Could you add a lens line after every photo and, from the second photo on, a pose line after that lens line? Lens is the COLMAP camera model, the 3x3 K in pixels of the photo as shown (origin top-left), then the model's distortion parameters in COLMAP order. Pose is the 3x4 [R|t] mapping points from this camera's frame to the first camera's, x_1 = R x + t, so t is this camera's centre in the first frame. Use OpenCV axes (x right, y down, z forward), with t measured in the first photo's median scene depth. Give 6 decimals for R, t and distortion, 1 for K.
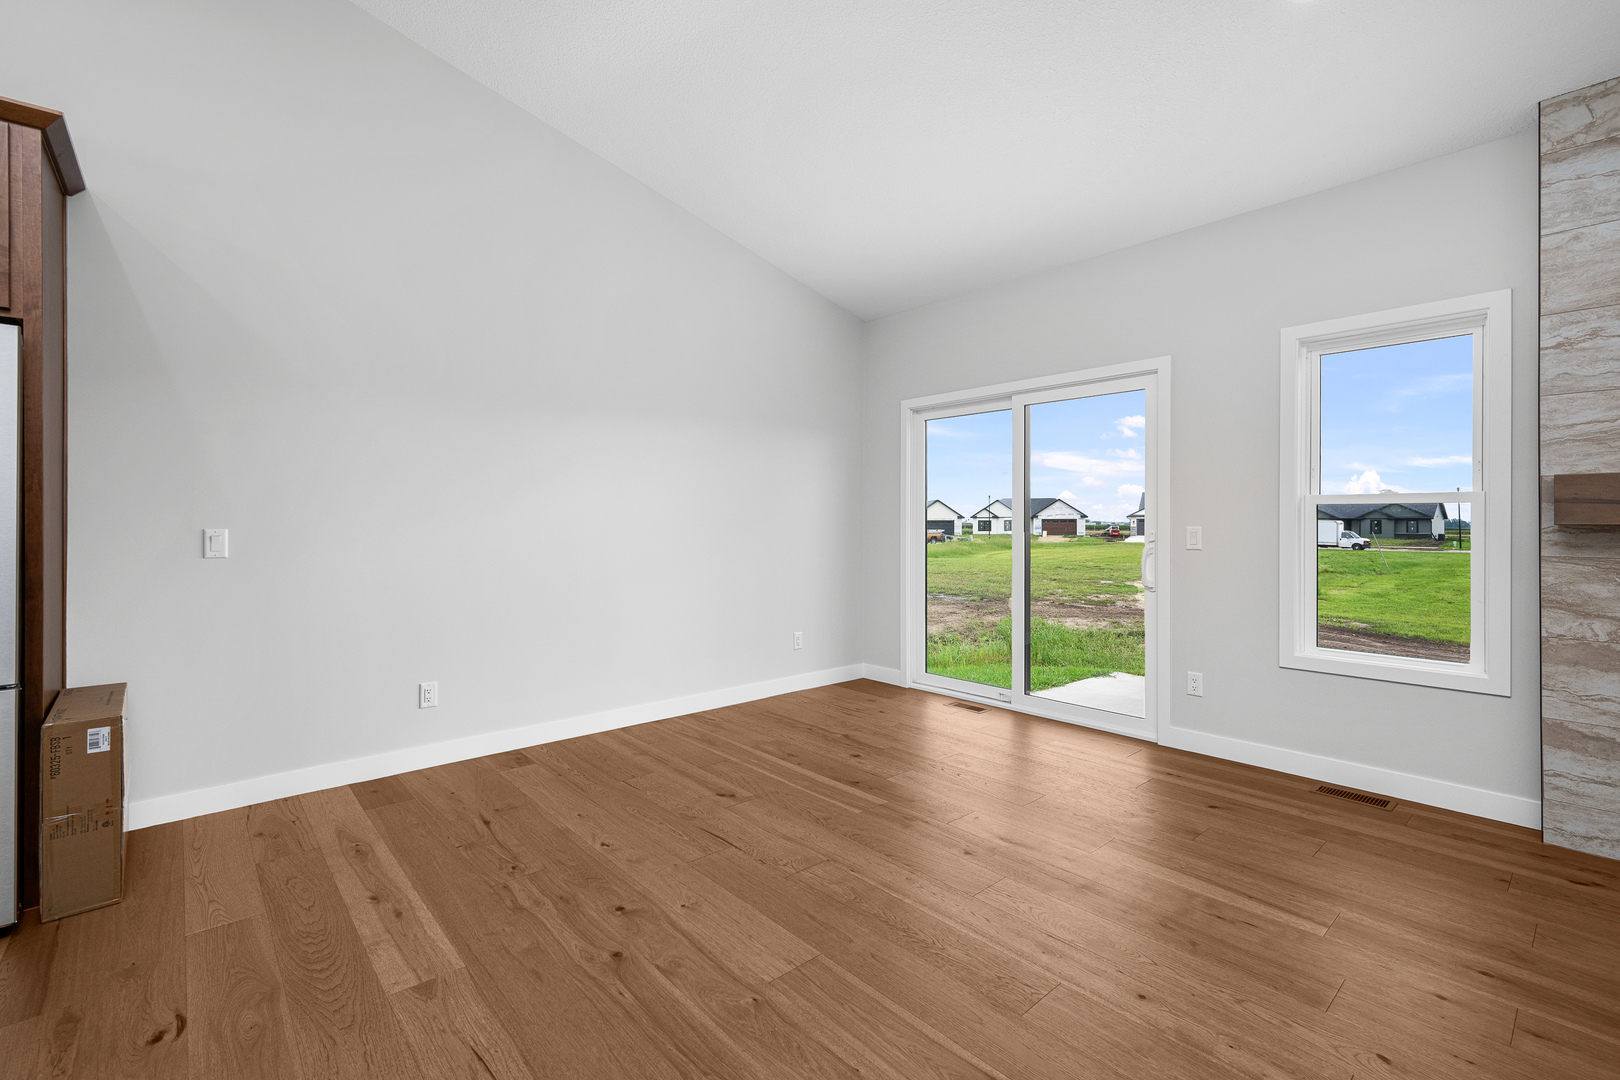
lens RADIAL K [[715.8, 0, 803.8], [0, 715.8, 522.1], [0, 0, 1]] dist [0.002047, -0.000605]
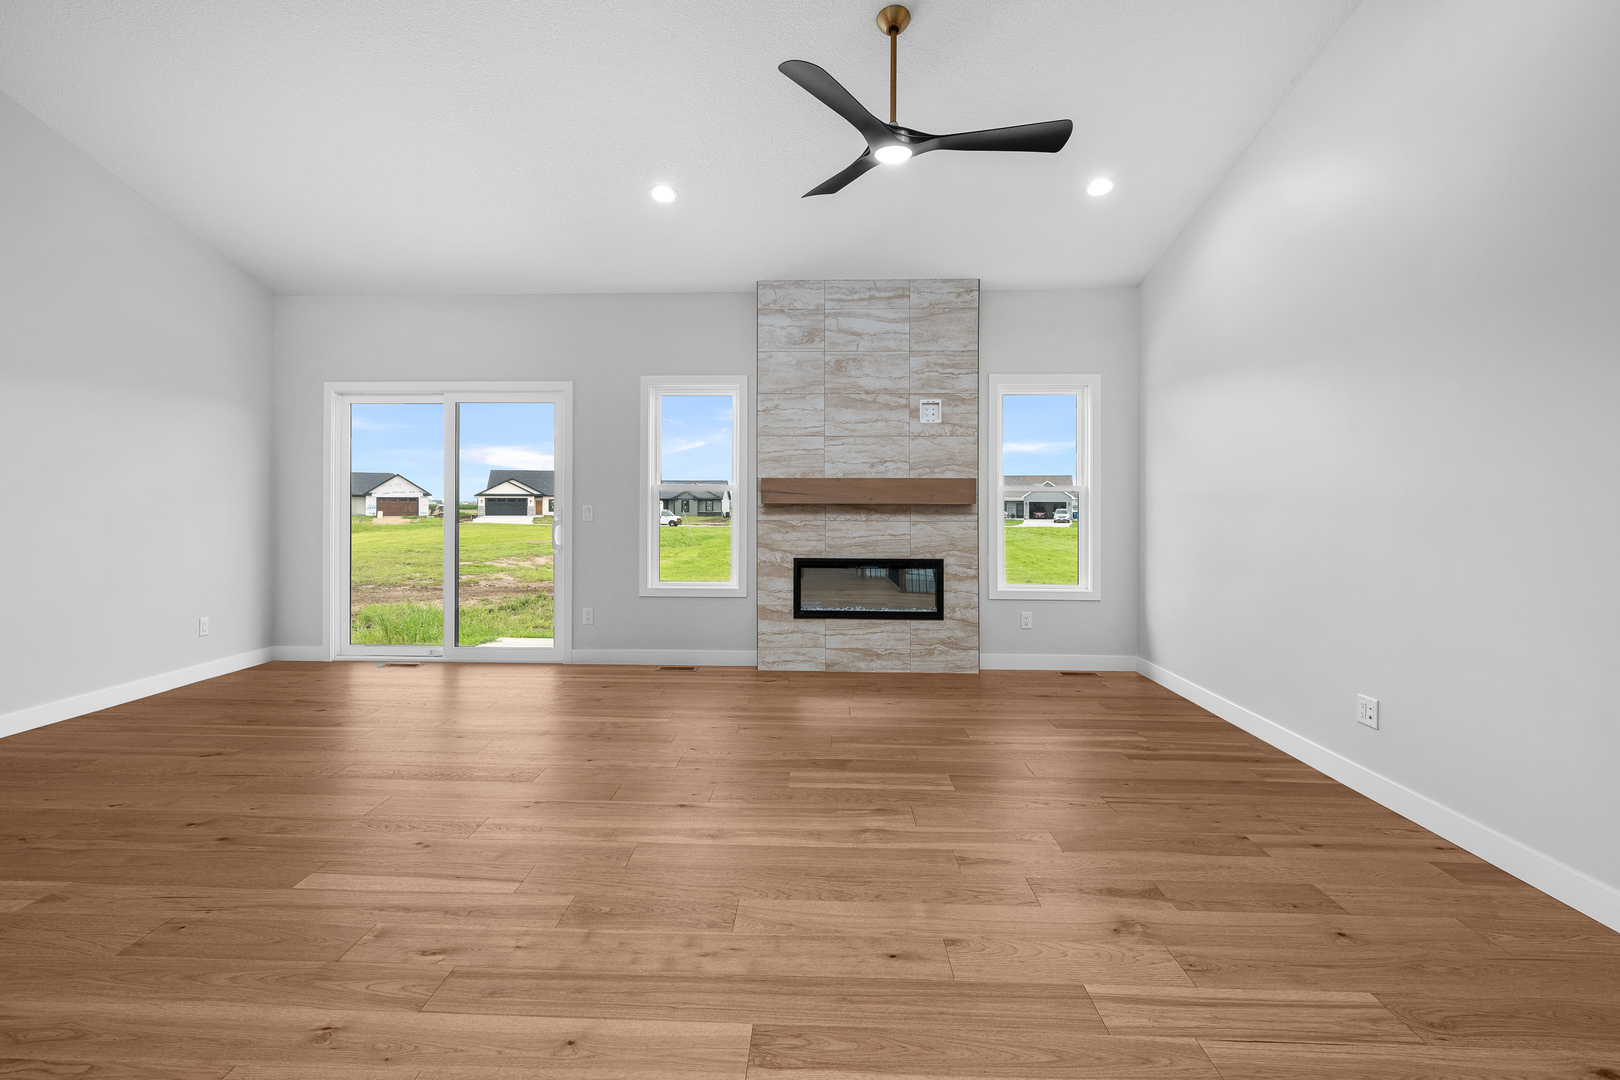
lens RADIAL K [[801.8, 0, 800.2], [0, 801.8, 501.4], [0, 0, 1]] dist [0.000706, 0.000806]
pose [[0.684937, 0.003234, 0.728595, -0.348814], [-0.003518, 0.999993, -0.001131, -0.000098], [-0.728593, -0.001789, 0.684944, -0.424333]]
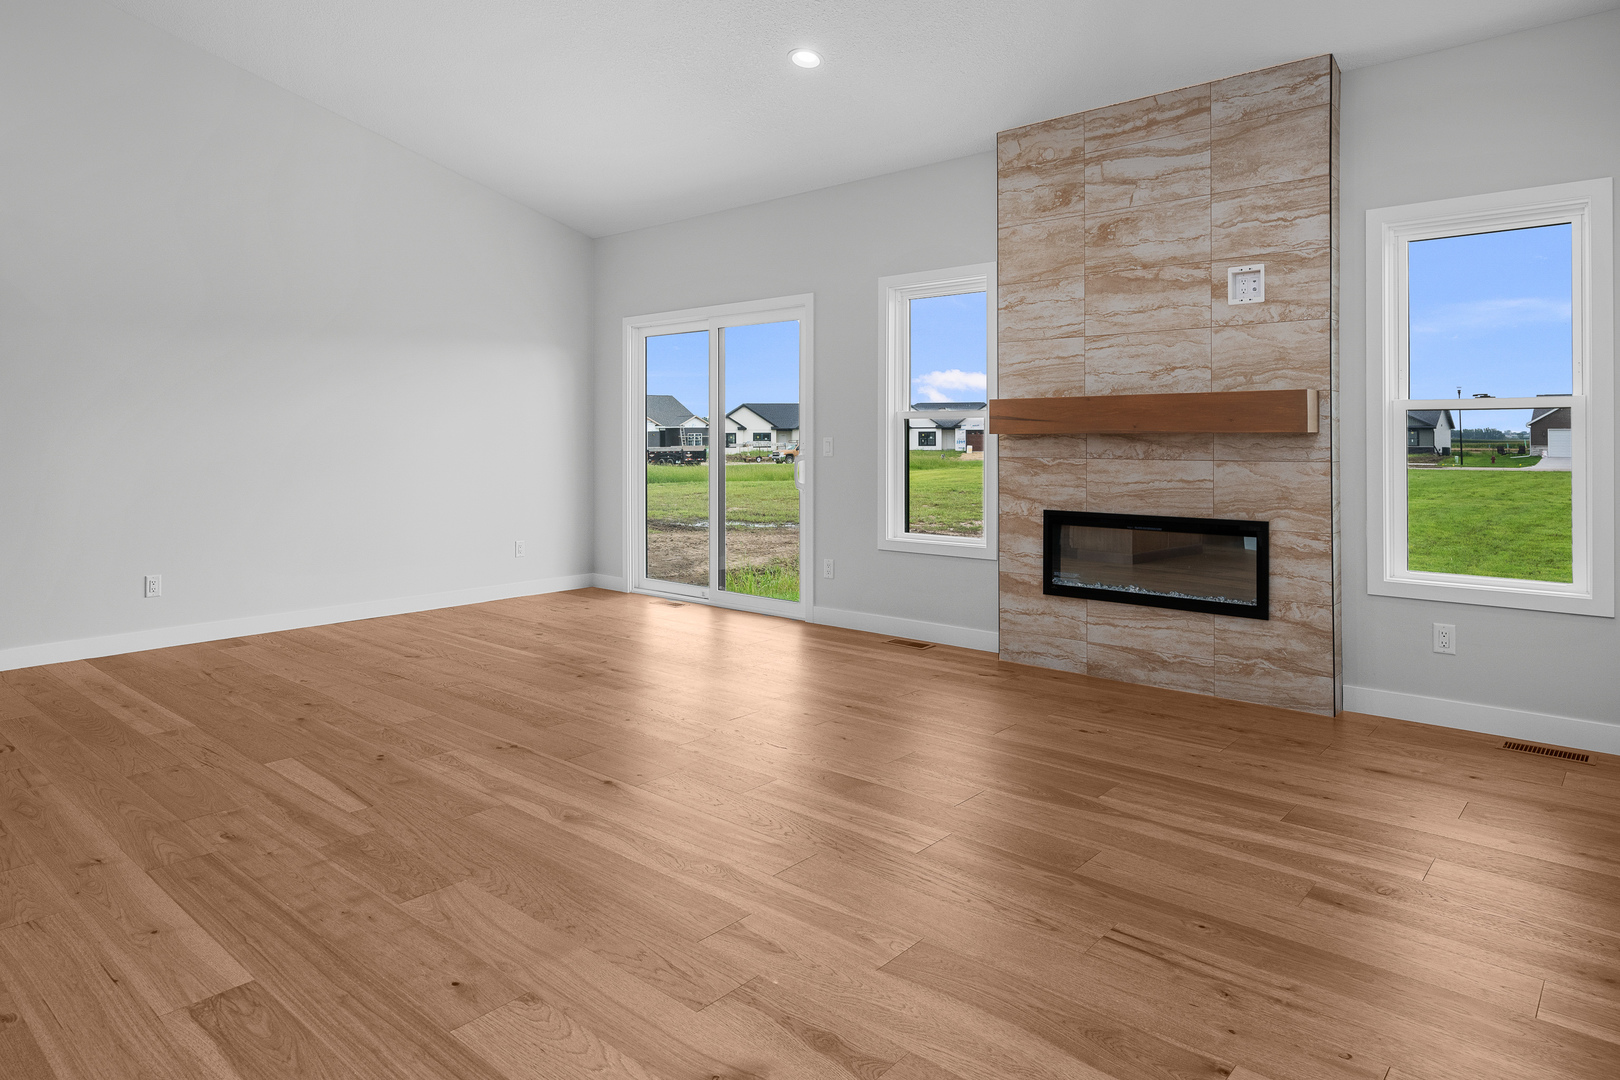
lens RADIAL K [[1001.6, 0, 772.9], [0, 1001.6, 439.8], [0, 0, 1]] dist [-0.004437, 0.002798]
pose [[0.994280, -0.003892, 0.106734, 0.297598], [0.003380, 0.999982, 0.004977, 0.002272], [-0.106752, -0.004588, 0.994275, -0.709101]]
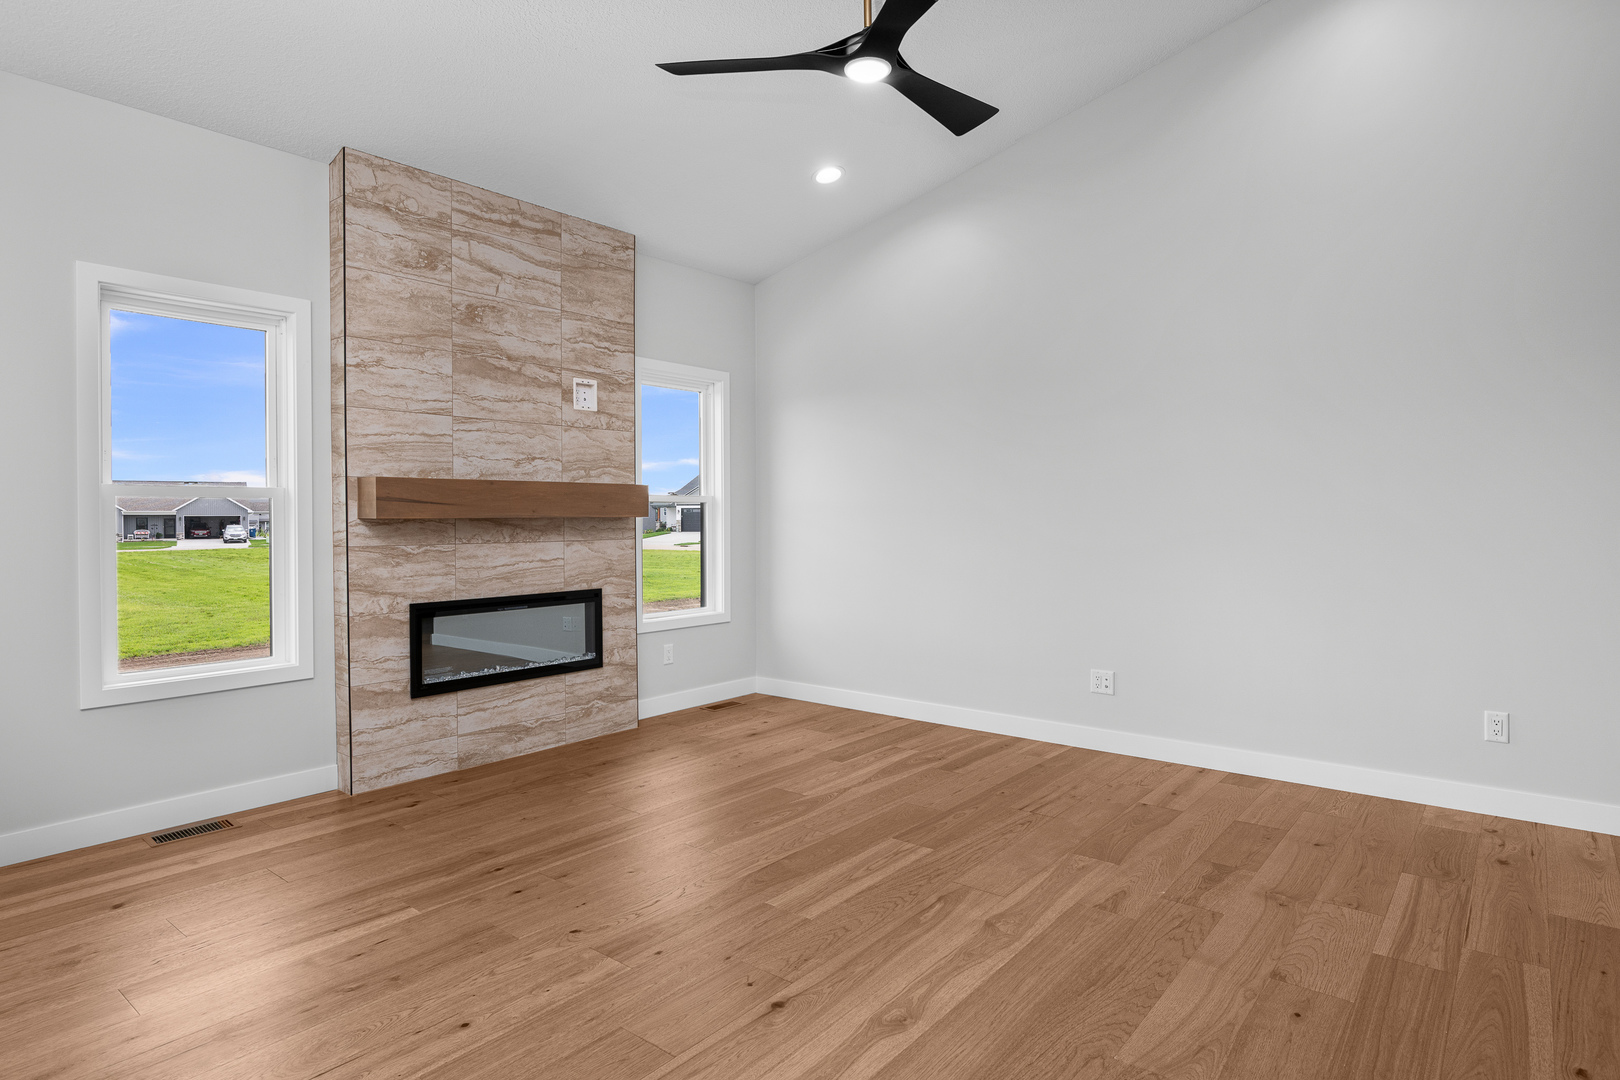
lens RADIAL K [[886.1, 0, 833.0], [0, 886.1, 524.4], [0, 0, 1]] dist [-0.000454, 0.001357]
pose [[-0.182336, -0.009090, 0.983194, -0.393771], [0.003516, 0.999945, 0.009897, 0.000904], [-0.983230, 0.005261, -0.182294, 0.390544]]
